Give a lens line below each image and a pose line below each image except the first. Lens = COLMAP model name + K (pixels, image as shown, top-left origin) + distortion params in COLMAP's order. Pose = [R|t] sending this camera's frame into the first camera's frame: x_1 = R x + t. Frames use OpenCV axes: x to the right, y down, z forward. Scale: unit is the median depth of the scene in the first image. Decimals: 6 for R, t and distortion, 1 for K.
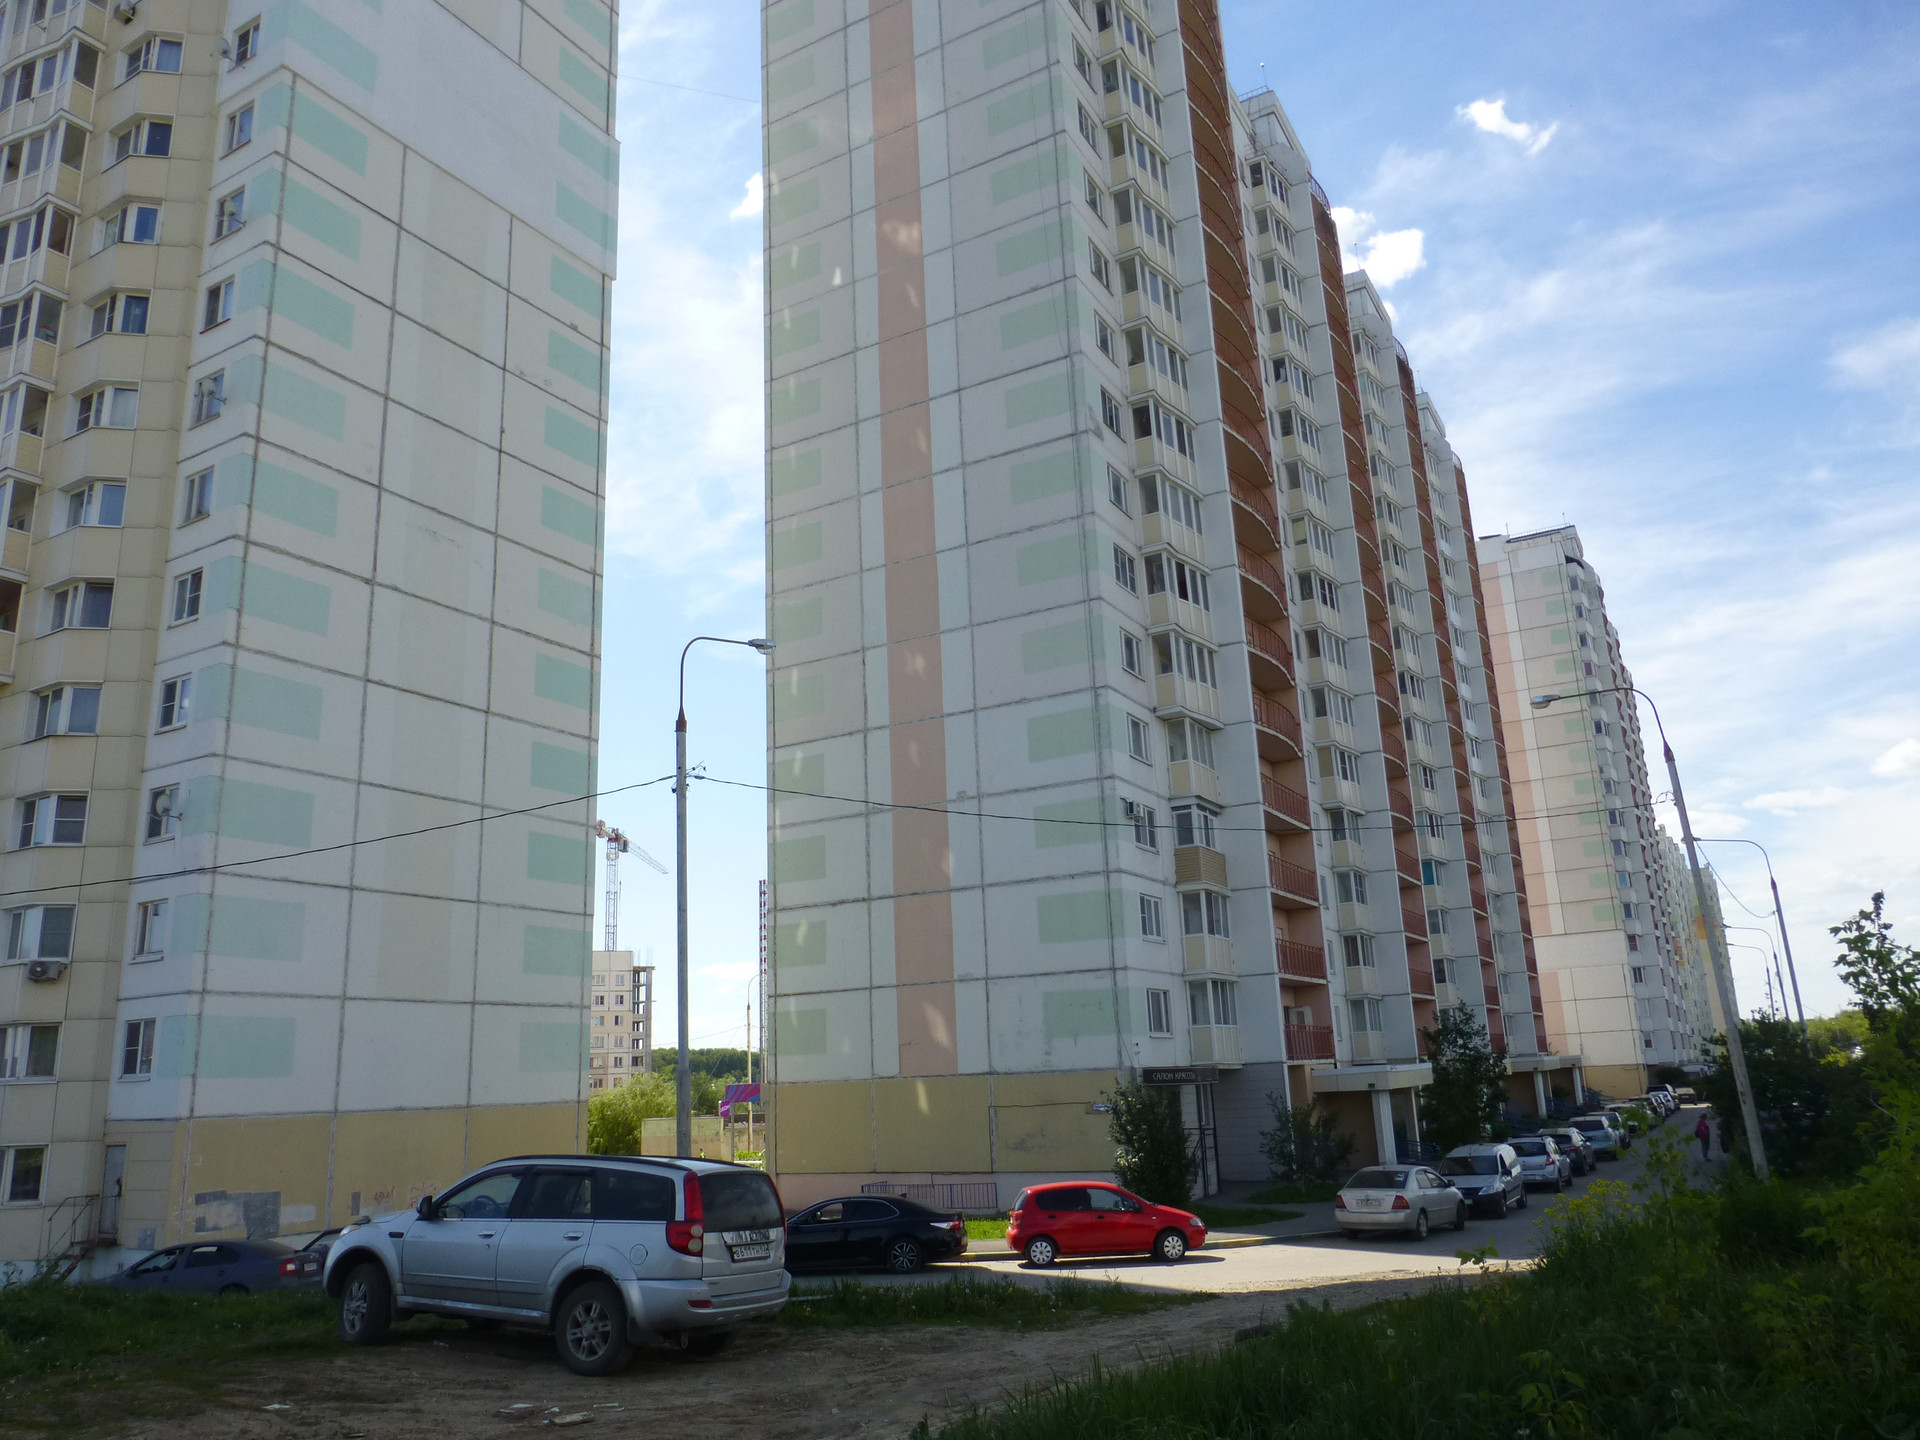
lens RADIAL K [[1404.9, 0, 949.5], [0, 1404.9, 735.5], [0, 0, 1]] dist [-0.019742, 0.011566]
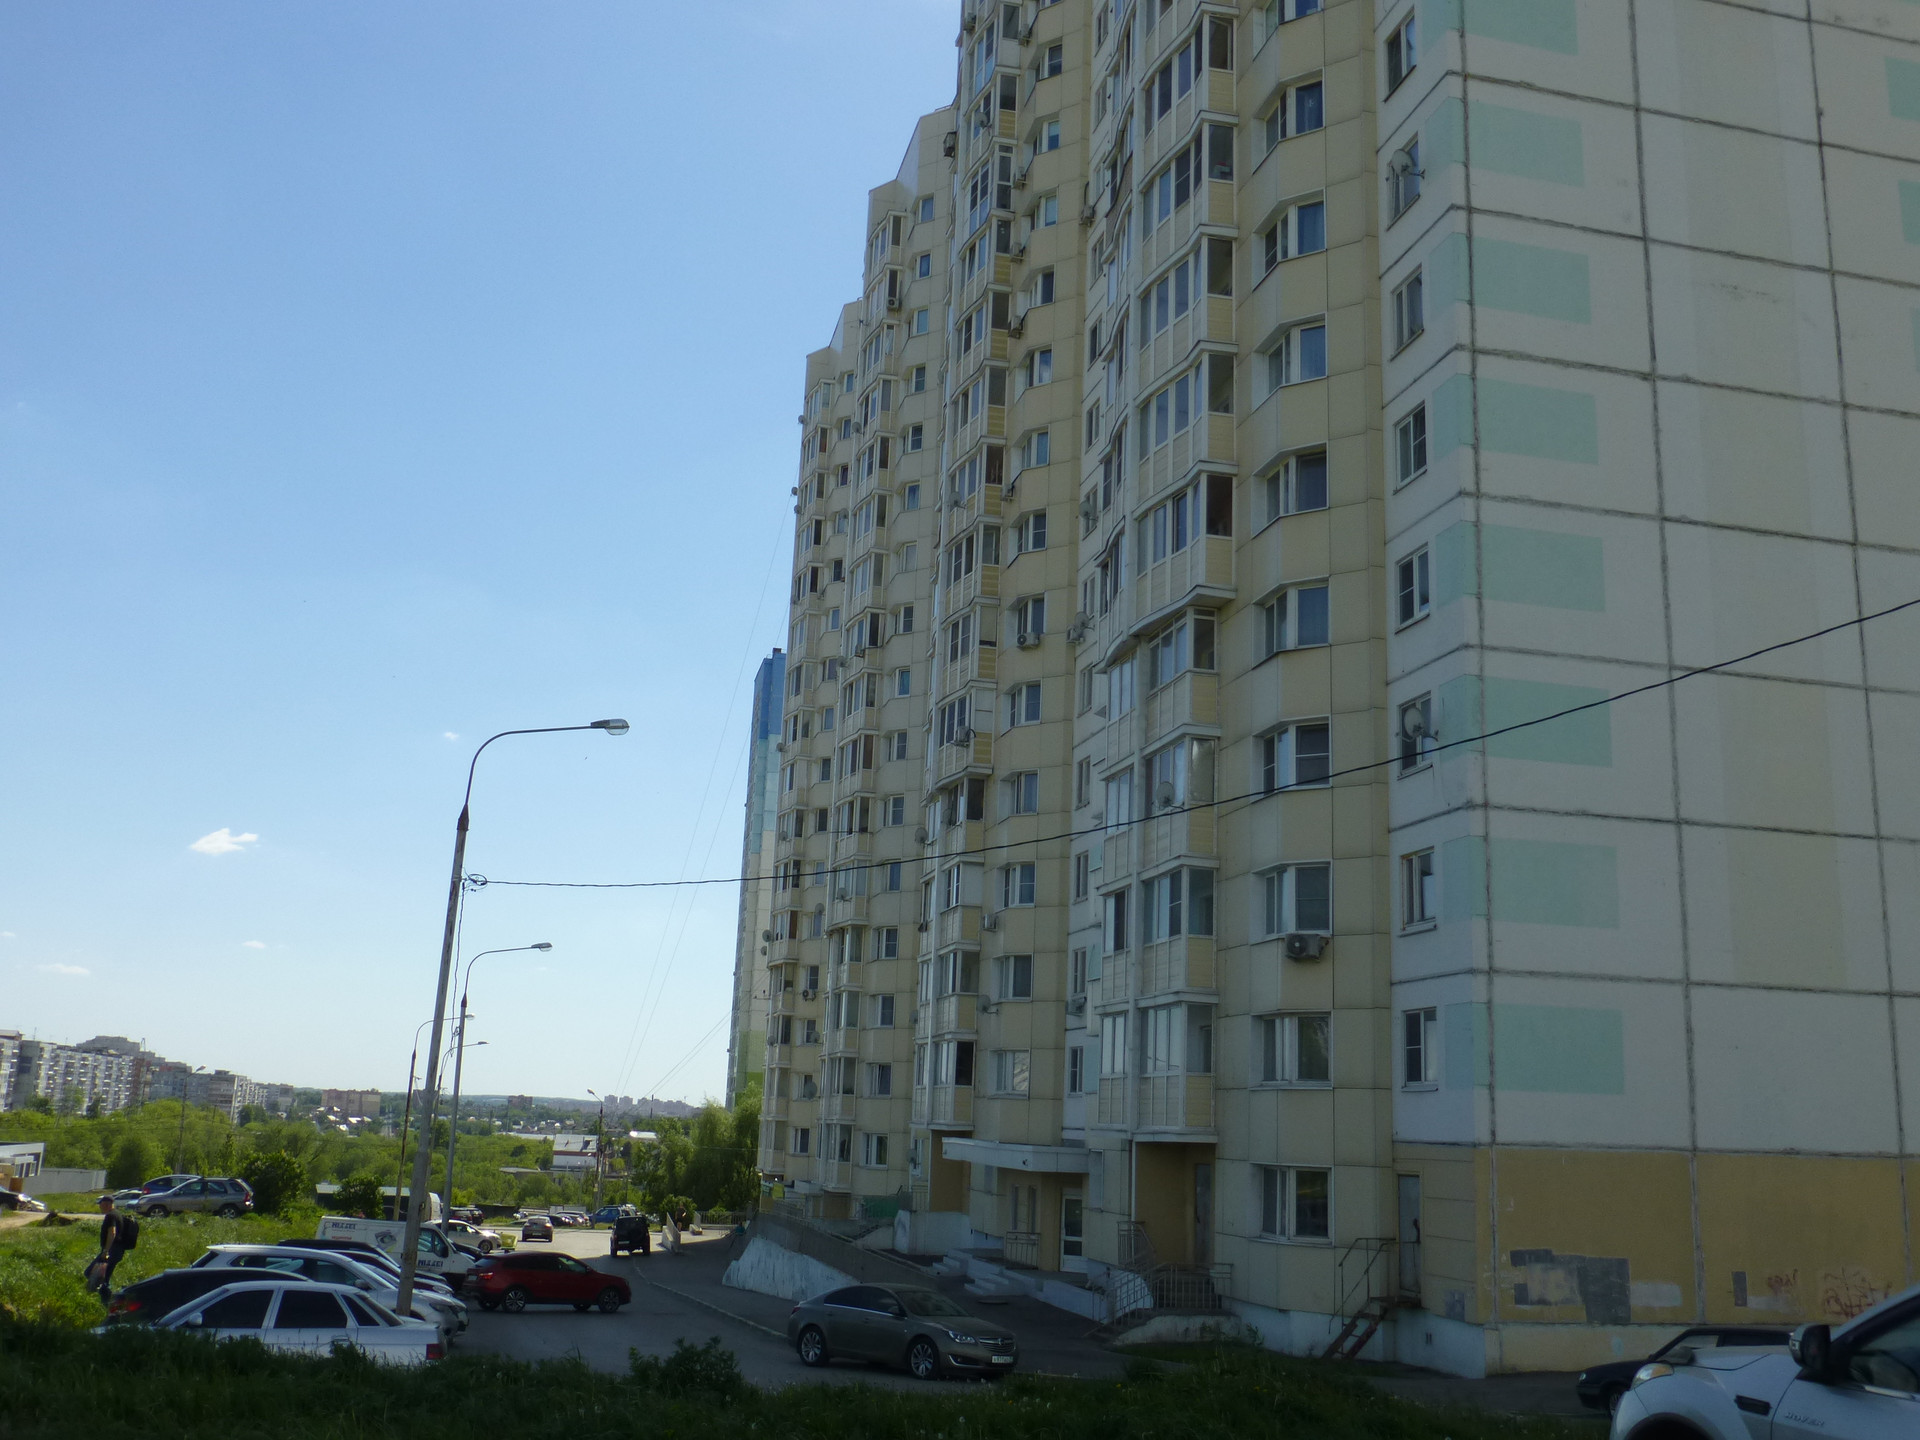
lens RADIAL K [[1759.4, 0, 975.2], [0, 1759.4, 729.2], [0, 0, 1]] dist [-0.028775, 0.000000]
pose [[0.698128, -0.102858, -0.708546, -0.061657], [0.115179, 0.992872, -0.030648, 0.052829], [0.706647, -0.060214, 0.704999, 0.170084]]
